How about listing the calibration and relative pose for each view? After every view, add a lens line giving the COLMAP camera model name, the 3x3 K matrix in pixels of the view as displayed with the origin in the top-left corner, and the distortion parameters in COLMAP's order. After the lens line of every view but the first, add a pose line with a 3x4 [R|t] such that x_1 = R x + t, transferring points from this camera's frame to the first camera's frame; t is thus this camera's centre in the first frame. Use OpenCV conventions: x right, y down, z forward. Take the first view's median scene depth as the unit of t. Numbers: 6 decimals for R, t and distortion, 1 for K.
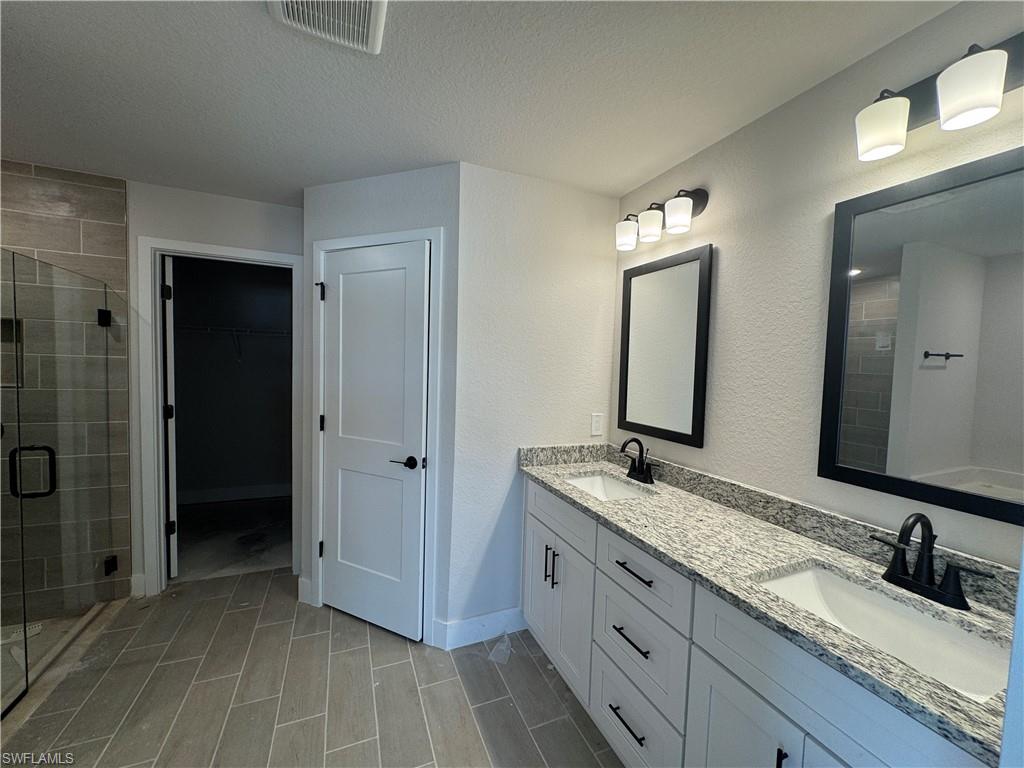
lens RADIAL K [[407.8, 0, 515.1], [0, 407.8, 385.3], [0, 0, 1]] dist [-0.003396, 0.000145]
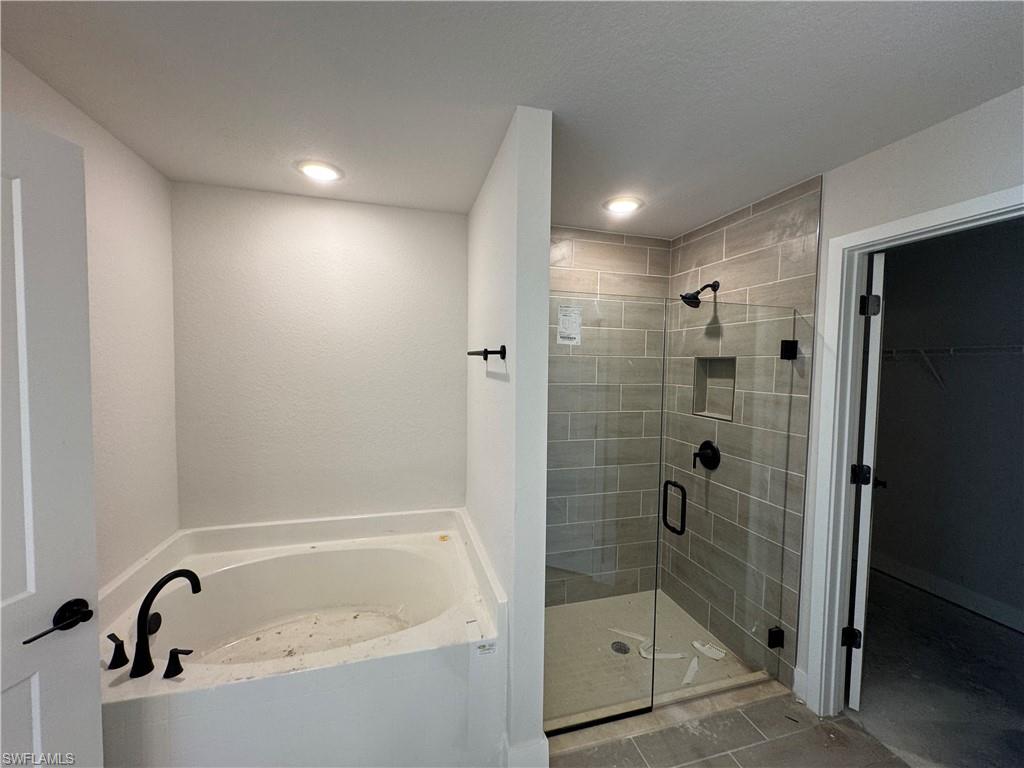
lens RADIAL K [[407.8, 0, 515.1], [0, 407.8, 385.3], [0, 0, 1]] dist [-0.003396, 0.000145]
pose [[-0.134250, 0.013747, -0.990852, -0.082769], [-0.072210, 0.997110, 0.023618, -0.068330], [0.988313, 0.074721, -0.132869, 0.537060]]
